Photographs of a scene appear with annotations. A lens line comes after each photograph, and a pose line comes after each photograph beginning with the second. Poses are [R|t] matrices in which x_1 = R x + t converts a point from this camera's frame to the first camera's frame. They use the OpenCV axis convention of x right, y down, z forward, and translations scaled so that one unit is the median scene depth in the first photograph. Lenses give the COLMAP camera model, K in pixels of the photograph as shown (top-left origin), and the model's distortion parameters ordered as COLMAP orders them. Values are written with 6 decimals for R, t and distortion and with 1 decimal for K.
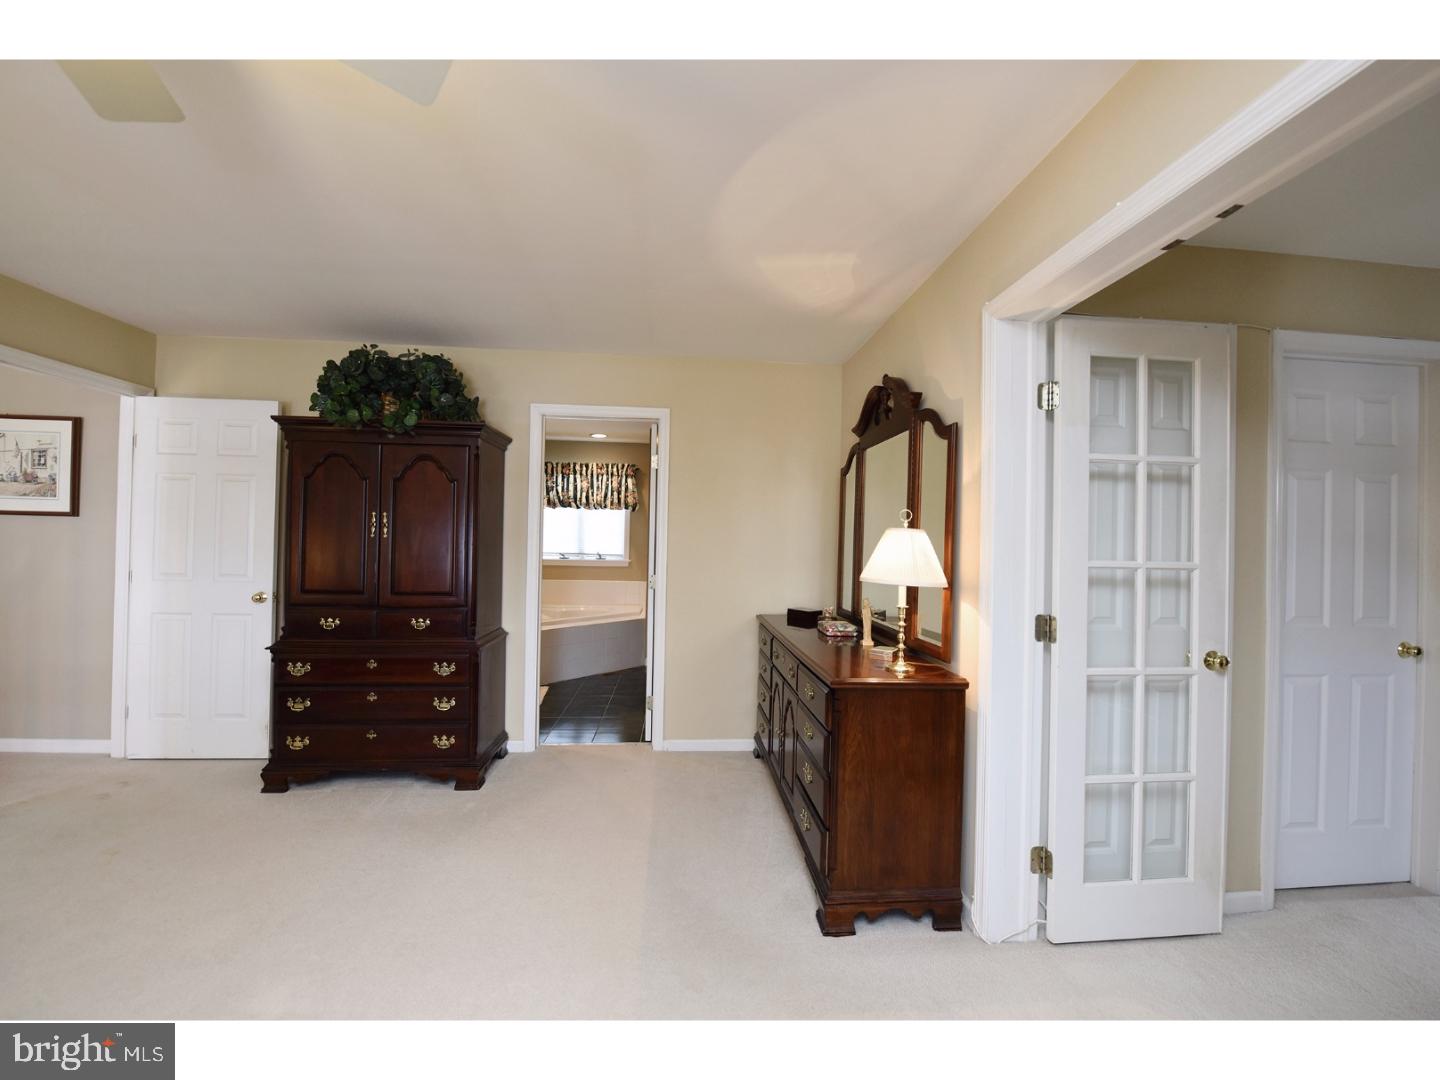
lens RADIAL K [[621.1, 0, 730.7], [0, 621.1, 536.6], [0, 0, 1]] dist [-0.018671, -0.000293]
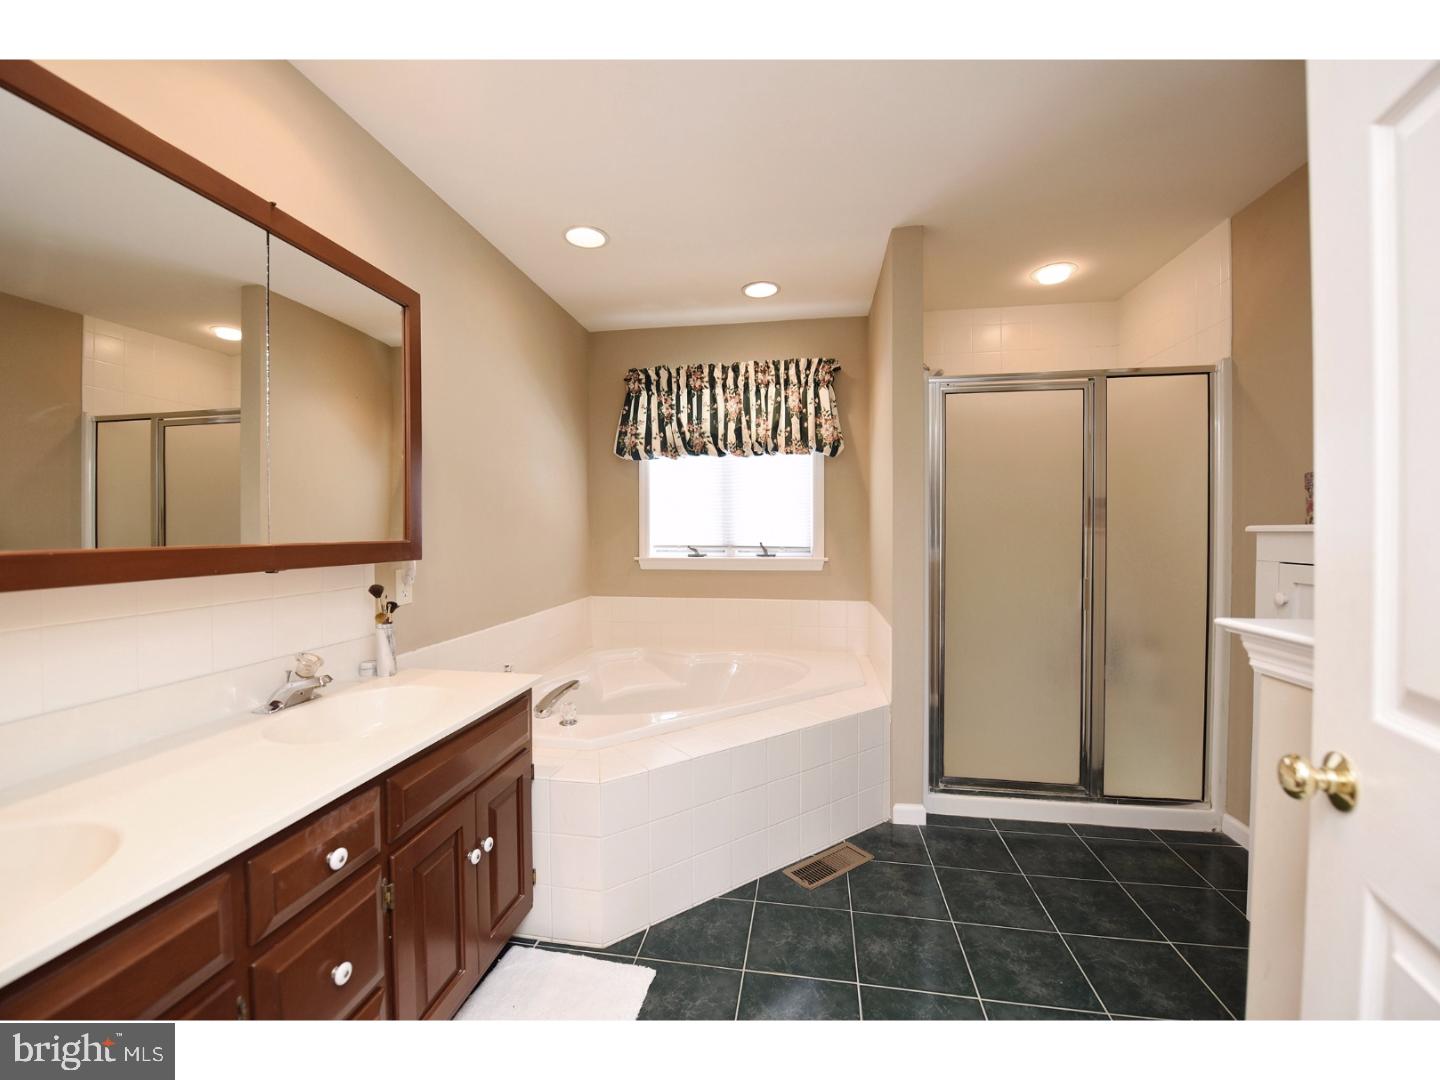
lens RADIAL K [[578.5, 0, 723.8], [0, 578.5, 531.8], [0, 0, 1]] dist [-0.013189, -0.001094]
pose [[0.970487, -0.020813, -0.240253, -0.133318], [0.025436, 0.999546, 0.016160, 0.008015], [0.239807, -0.021794, 0.970576, 0.549270]]
